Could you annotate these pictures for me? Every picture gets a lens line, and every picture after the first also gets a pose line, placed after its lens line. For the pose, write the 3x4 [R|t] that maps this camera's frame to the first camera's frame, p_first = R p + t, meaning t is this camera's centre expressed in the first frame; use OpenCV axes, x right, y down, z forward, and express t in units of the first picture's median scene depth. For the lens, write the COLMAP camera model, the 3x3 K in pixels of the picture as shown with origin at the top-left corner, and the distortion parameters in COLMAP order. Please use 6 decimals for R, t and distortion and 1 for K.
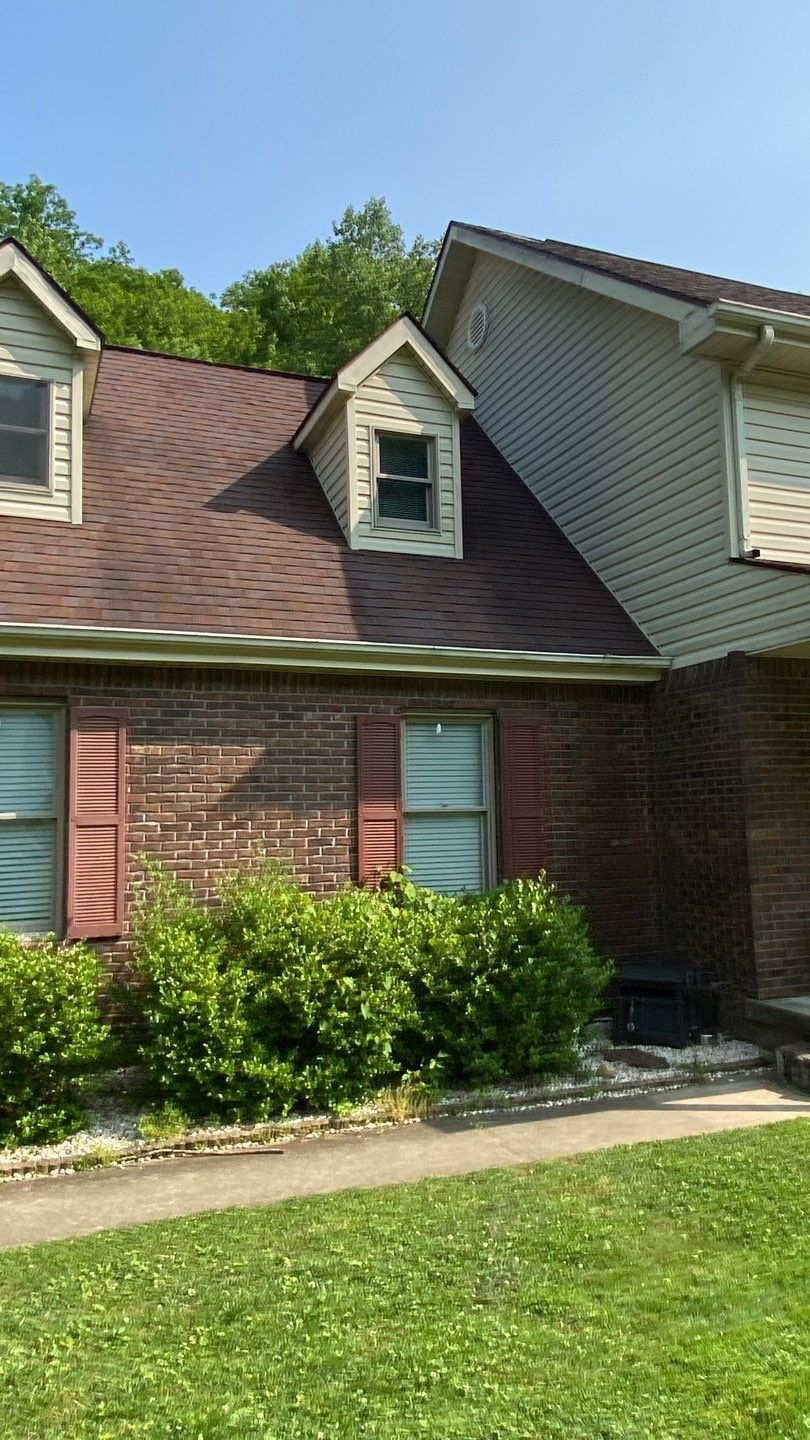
lens RADIAL K [[1027.4, 0, 446.8], [0, 1027.4, 719.1], [0, 0, 1]] dist [0.088564, -0.135948]
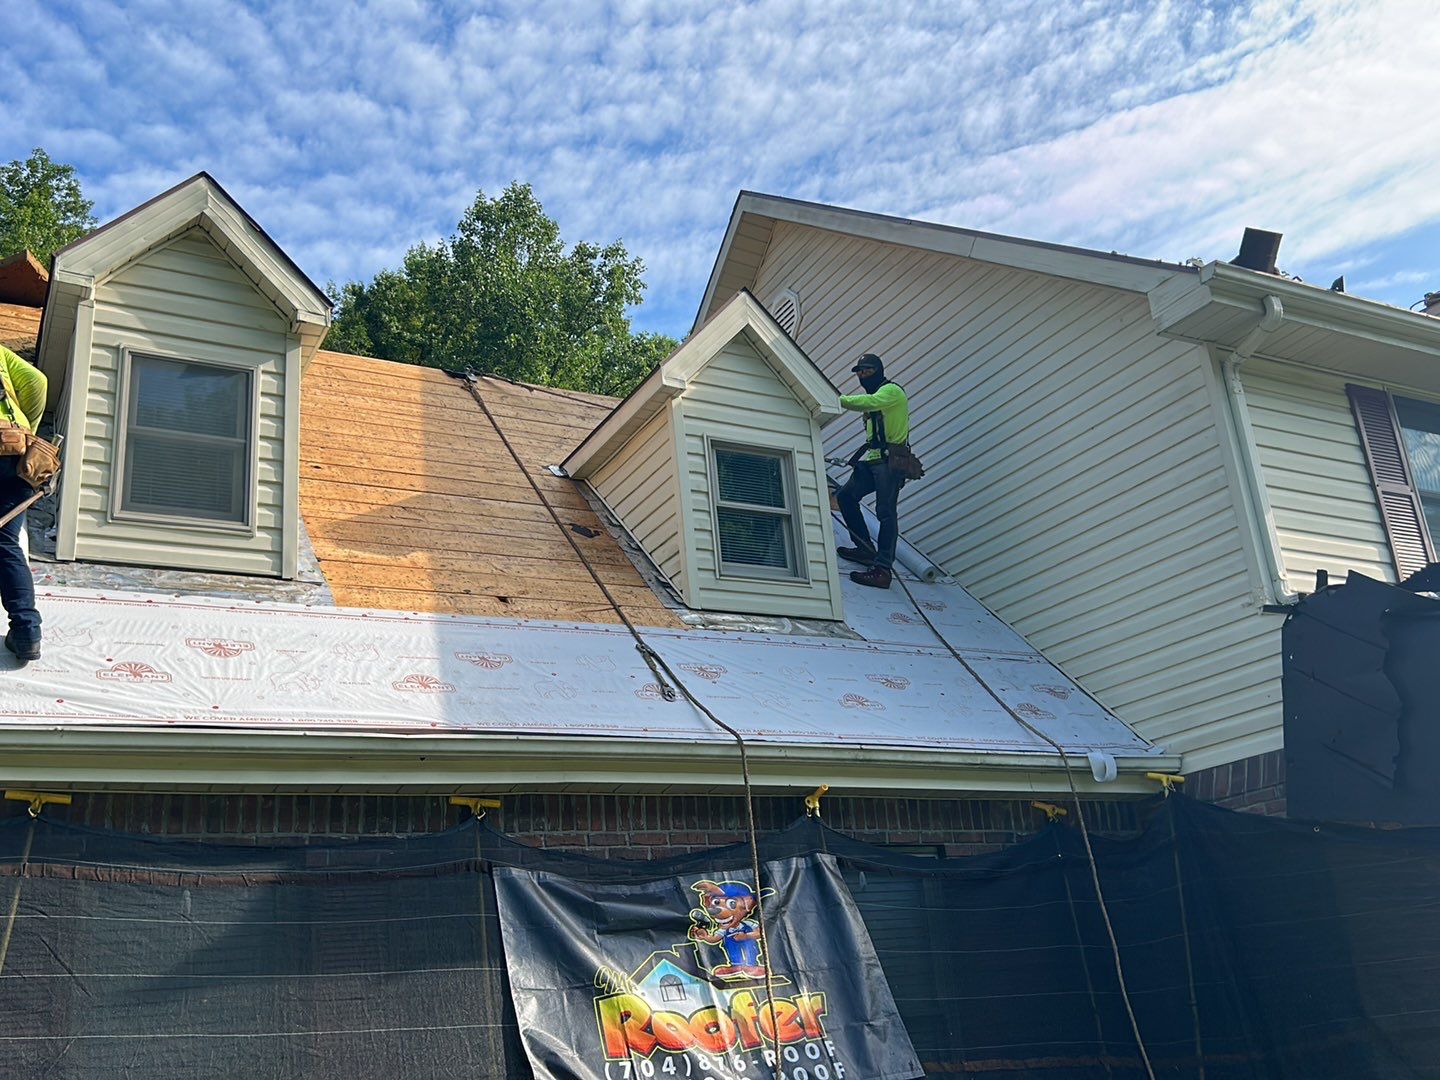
lens RADIAL K [[1408.9, 0, 720.0], [0, 1408.9, 540.0], [0, 0, 1]] dist [0.019932, 0.005559]
pose [[0.989968, -0.014309, 0.140562, -0.201121], [0.047414, 0.970812, -0.235108, 0.006213], [-0.133095, 0.239414, 0.961752, 0.112647]]
